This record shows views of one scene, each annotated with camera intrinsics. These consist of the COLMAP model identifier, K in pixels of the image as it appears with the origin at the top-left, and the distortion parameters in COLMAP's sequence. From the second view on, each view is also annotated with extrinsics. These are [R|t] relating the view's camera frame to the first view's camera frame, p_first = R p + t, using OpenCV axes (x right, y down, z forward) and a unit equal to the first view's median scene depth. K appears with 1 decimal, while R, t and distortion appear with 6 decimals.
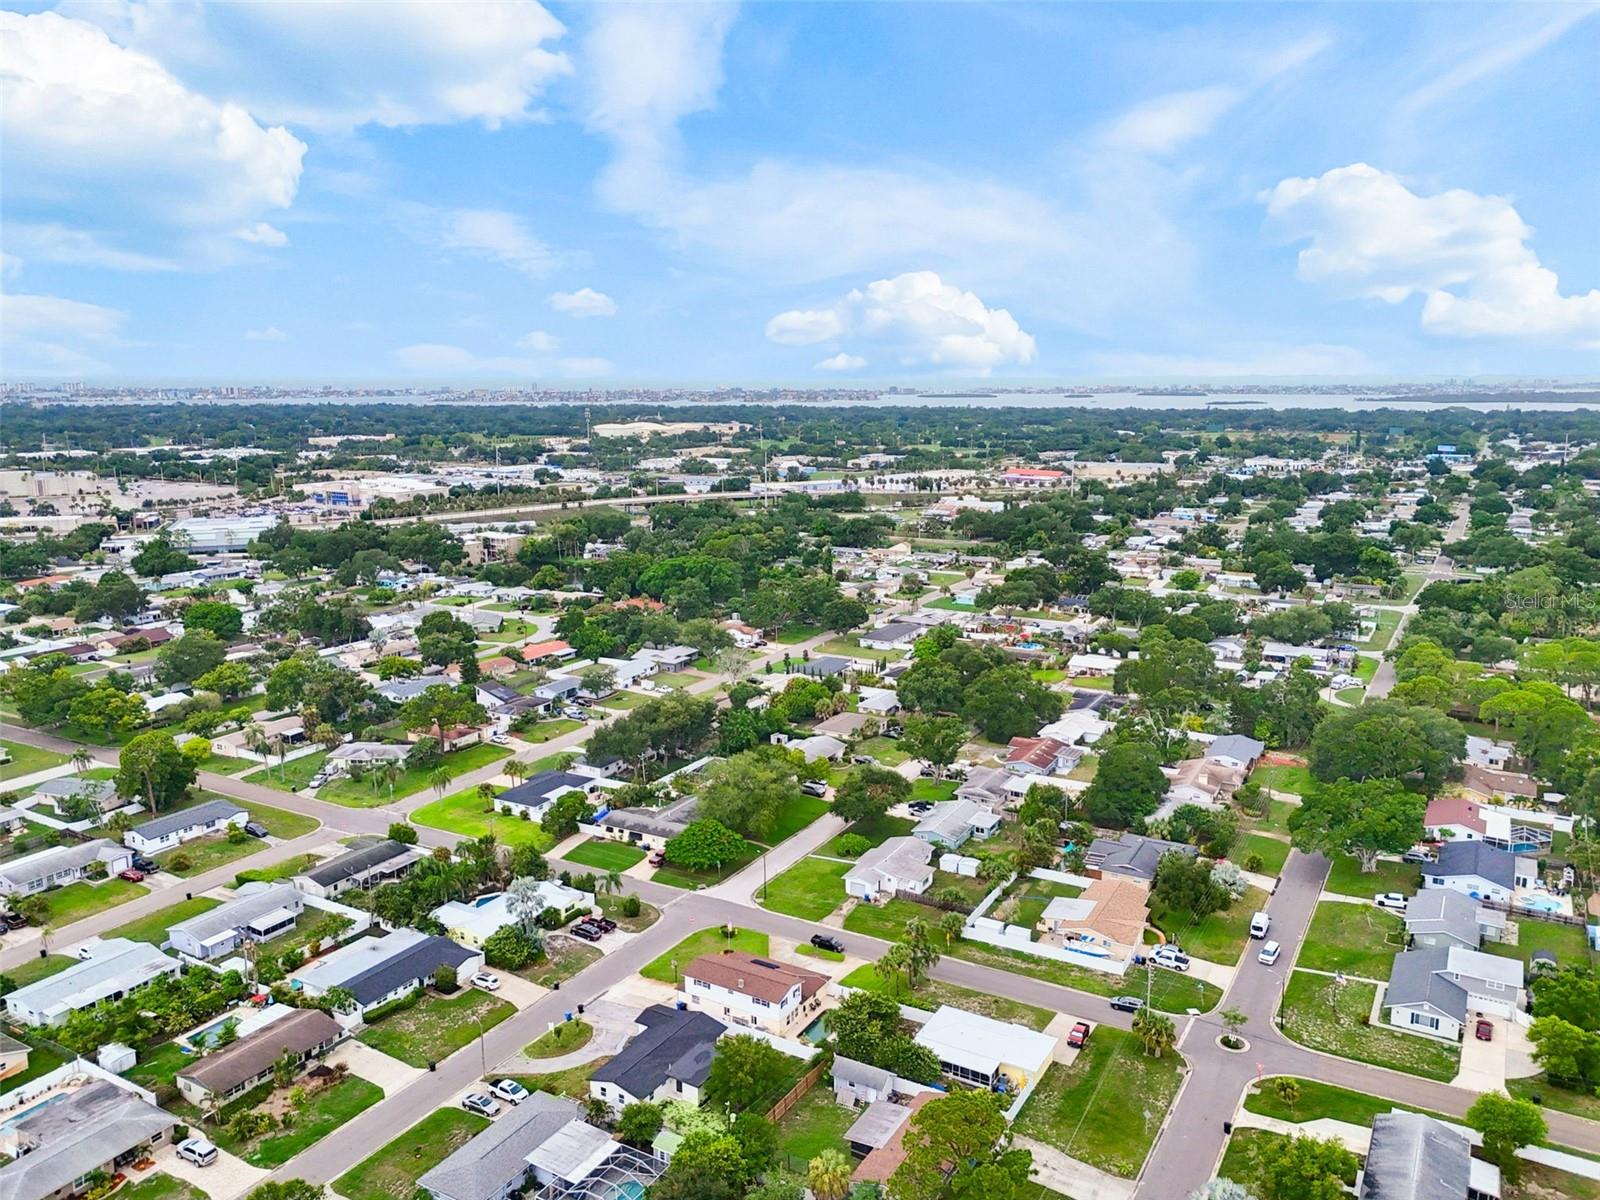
lens RADIAL K [[1201.3, 0, 800.0], [0, 1201.3, 600.0], [0, 0, 1]] dist [0.063934, -0.039227]
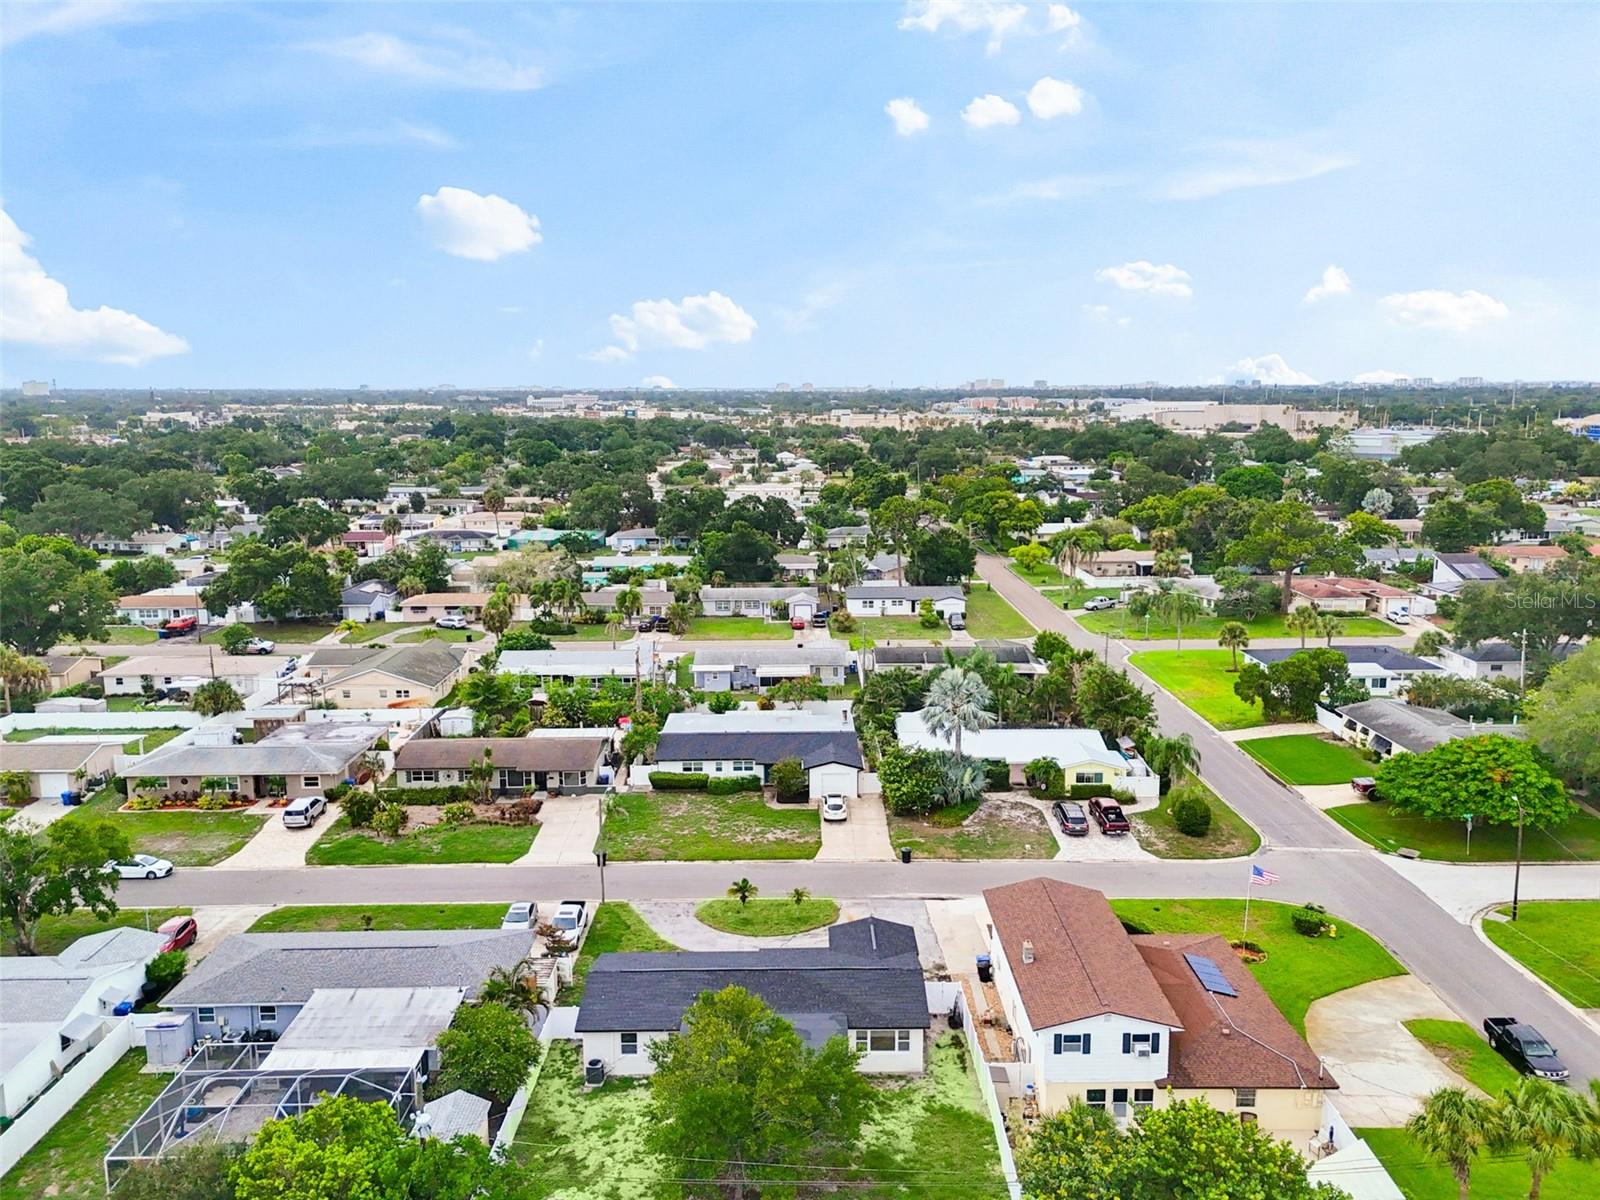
lens RADIAL K [[1231.6, 0, 810.1], [0, 1231.6, 600.1], [0, 0, 1]] dist [0.069109, -0.051460]
pose [[0.519396, 0.152505, -0.840815, 0.188550], [-0.161611, 0.983720, 0.078593, 0.152184], [0.839113, 0.095064, 0.535586, 0.586386]]
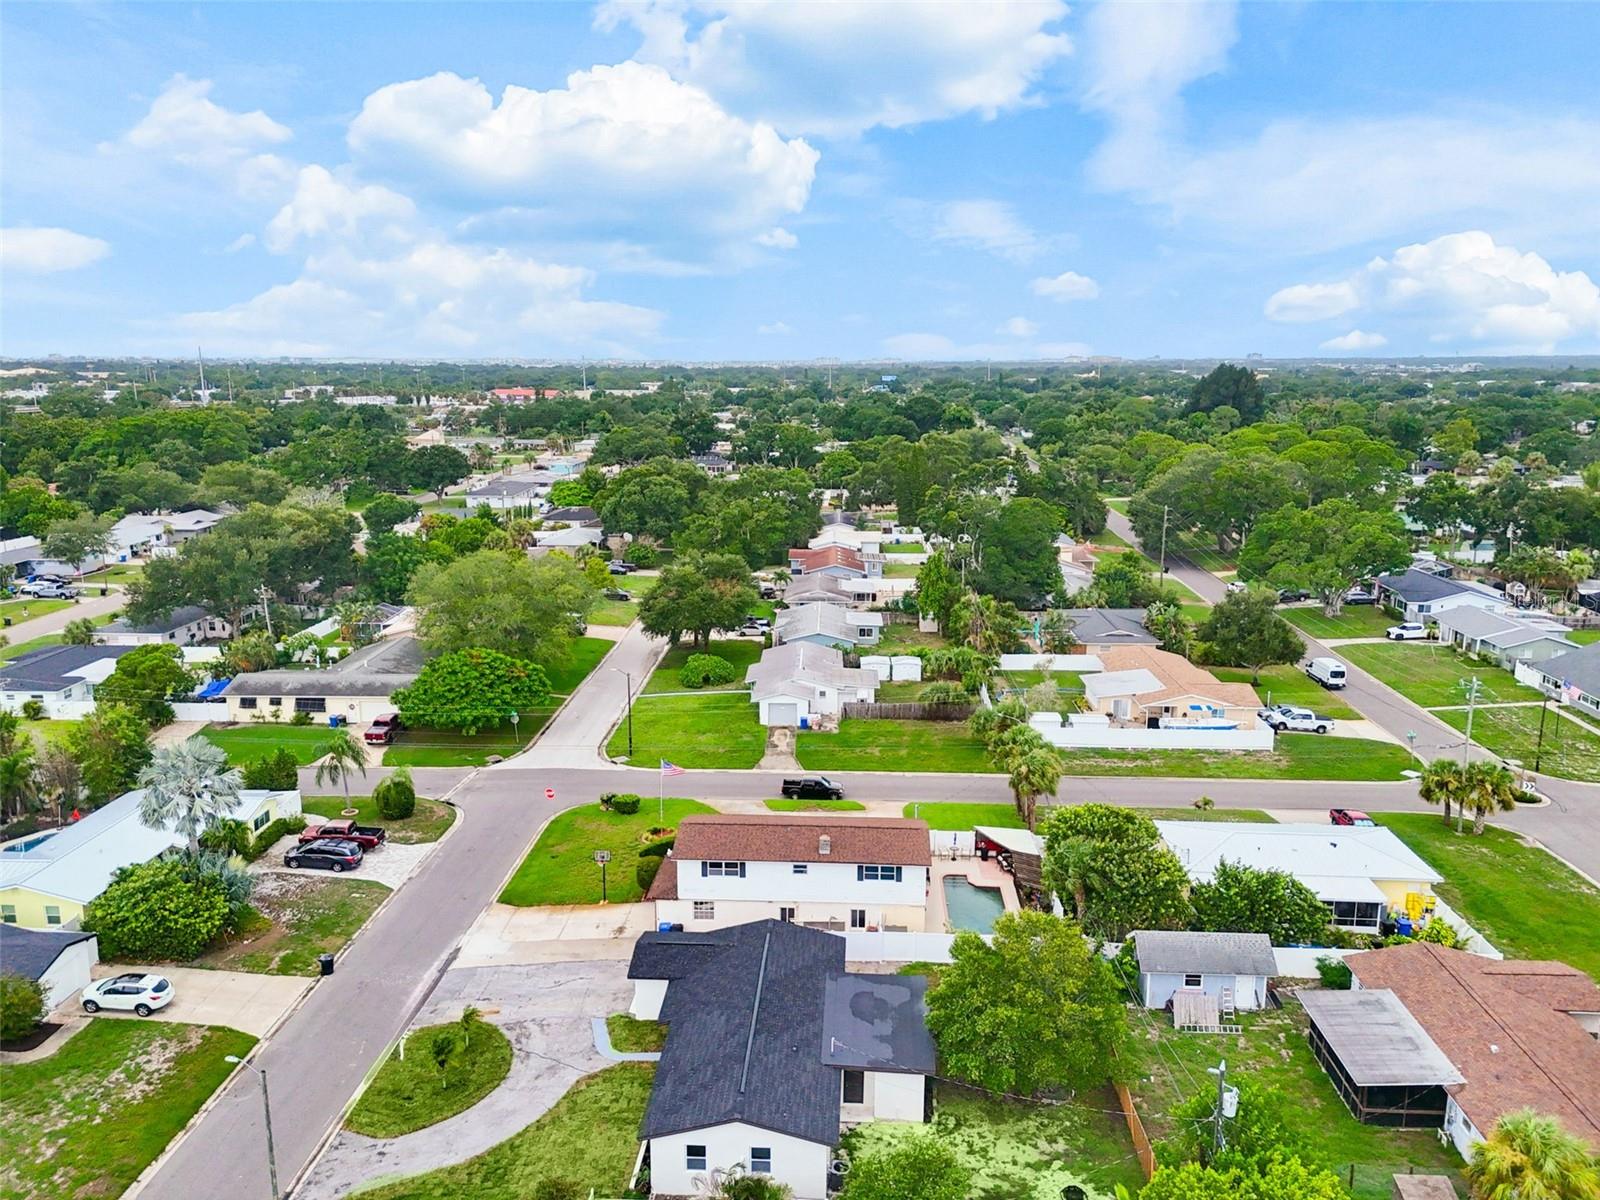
lens RADIAL K [[1201.3, 0, 800.0], [0, 1201.3, 600.0], [0, 0, 1]] dist [0.063934, -0.039227]
pose [[0.885791, -0.086973, 0.455861, -0.208549], [0.083482, 0.996121, 0.027834, 0.173786], [-0.456514, 0.013401, 0.889615, 0.492544]]
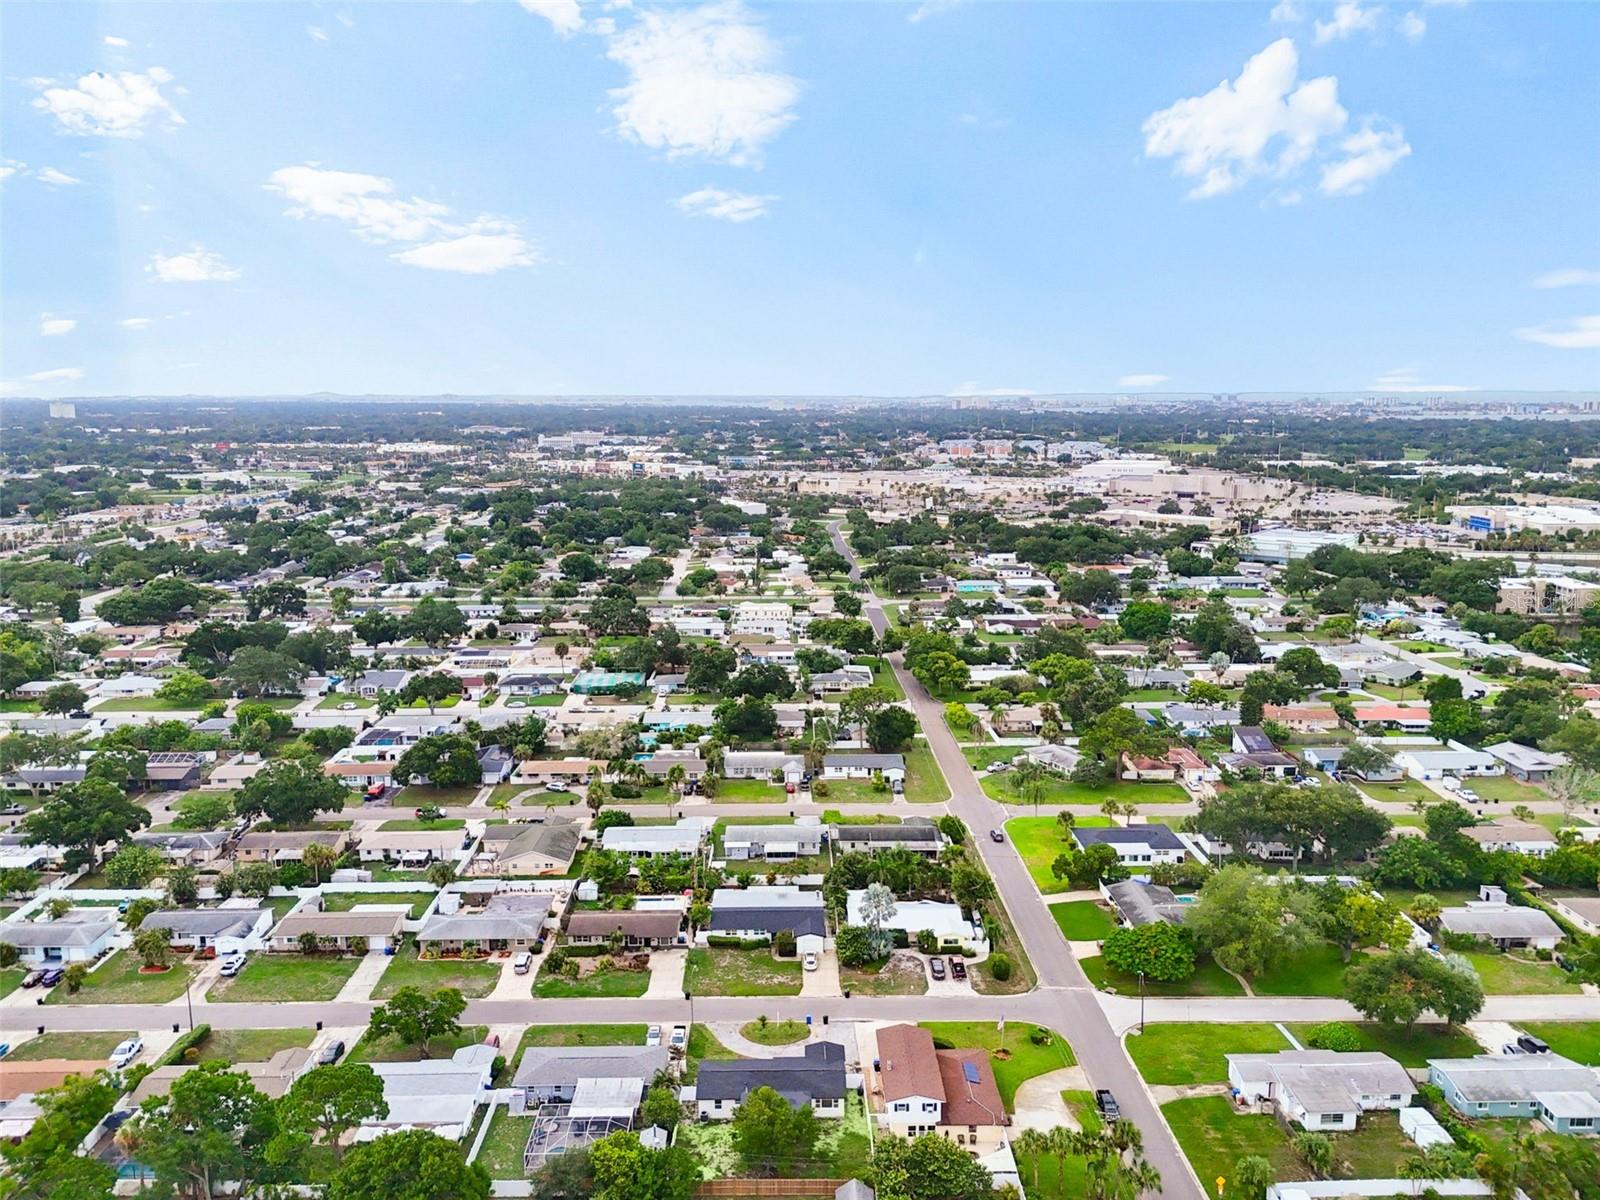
lens RADIAL K [[1201.3, 0, 800.0], [0, 1201.3, 600.0], [0, 0, 1]] dist [0.063934, -0.039227]
pose [[0.517820, 0.150358, -0.842173, 0.507844], [-0.160432, 0.984036, 0.077042, -0.066036], [0.840312, 0.095218, 0.533676, 0.352086]]
